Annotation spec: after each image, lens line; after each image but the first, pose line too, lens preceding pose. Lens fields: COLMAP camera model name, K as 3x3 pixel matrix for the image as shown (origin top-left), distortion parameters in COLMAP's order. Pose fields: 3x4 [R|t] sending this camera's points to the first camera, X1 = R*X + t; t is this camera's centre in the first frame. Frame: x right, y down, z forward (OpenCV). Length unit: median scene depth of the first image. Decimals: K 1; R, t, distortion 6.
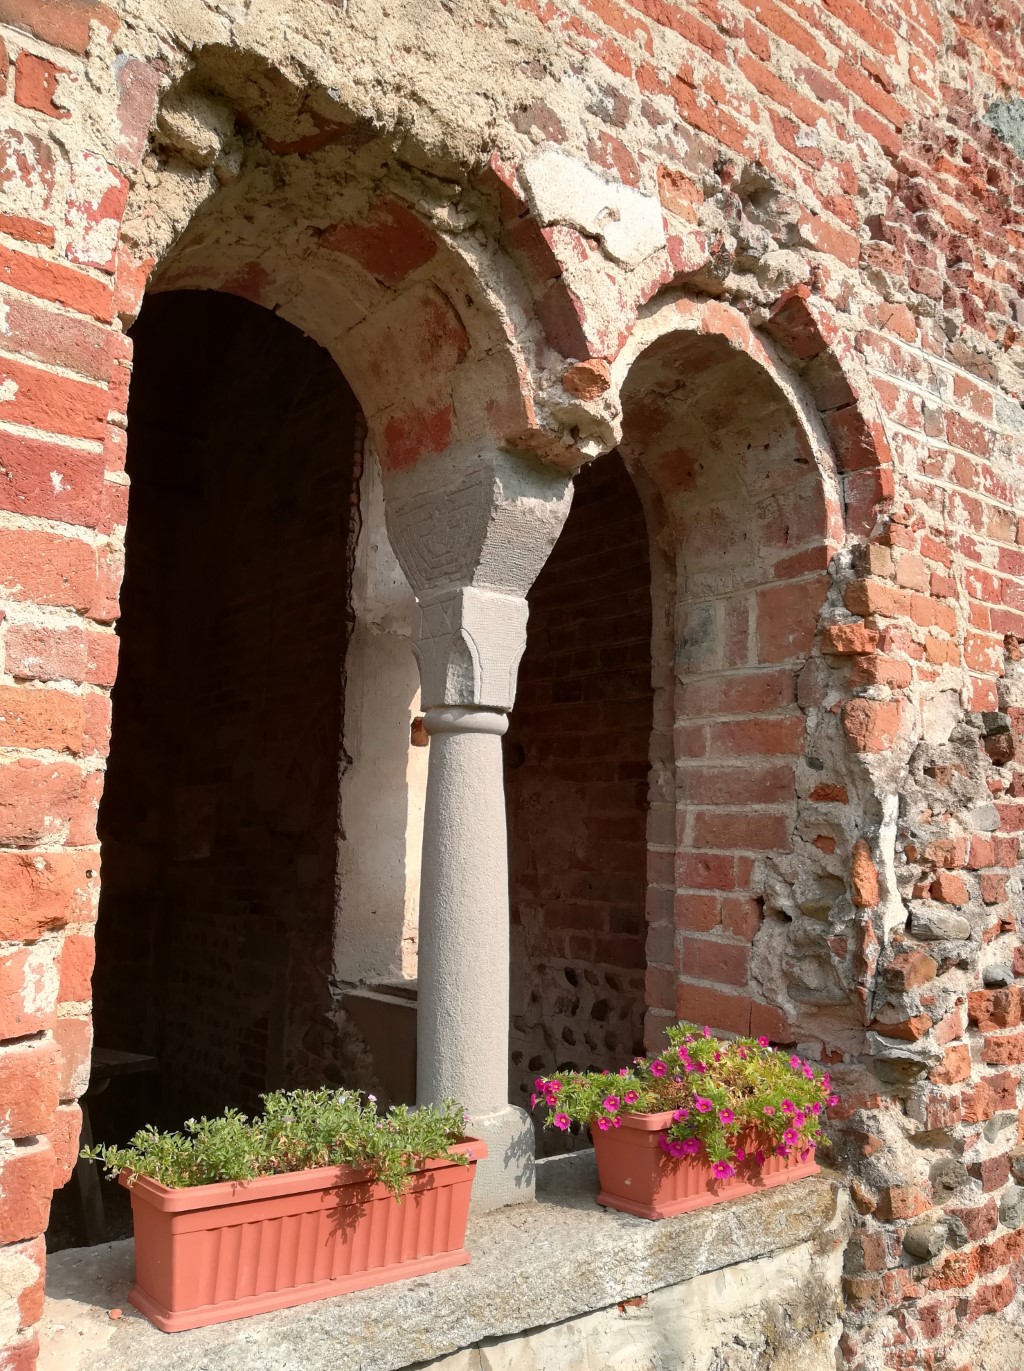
lens RADIAL K [[1077.2, 0, 512.0], [0, 1077.2, 690.5], [0, 0, 1]] dist [0.057324, -0.086408]
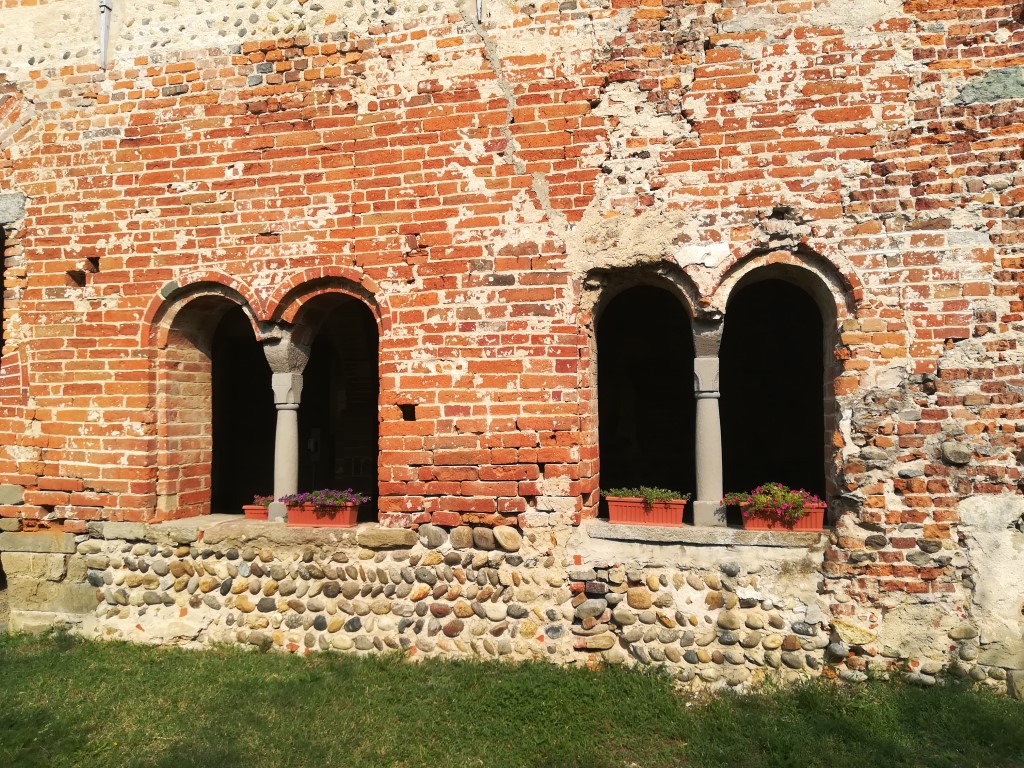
lens RADIAL K [[804.5, 0, 512.0], [0, 804.5, 384.0], [0, 0, 1]] dist [0.057324, -0.086408]
pose [[0.640190, -0.065339, -0.765433, 1.441849], [0.120297, 0.992611, 0.015882, -0.113855], [0.758739, -0.102247, 0.643320, -1.067122]]
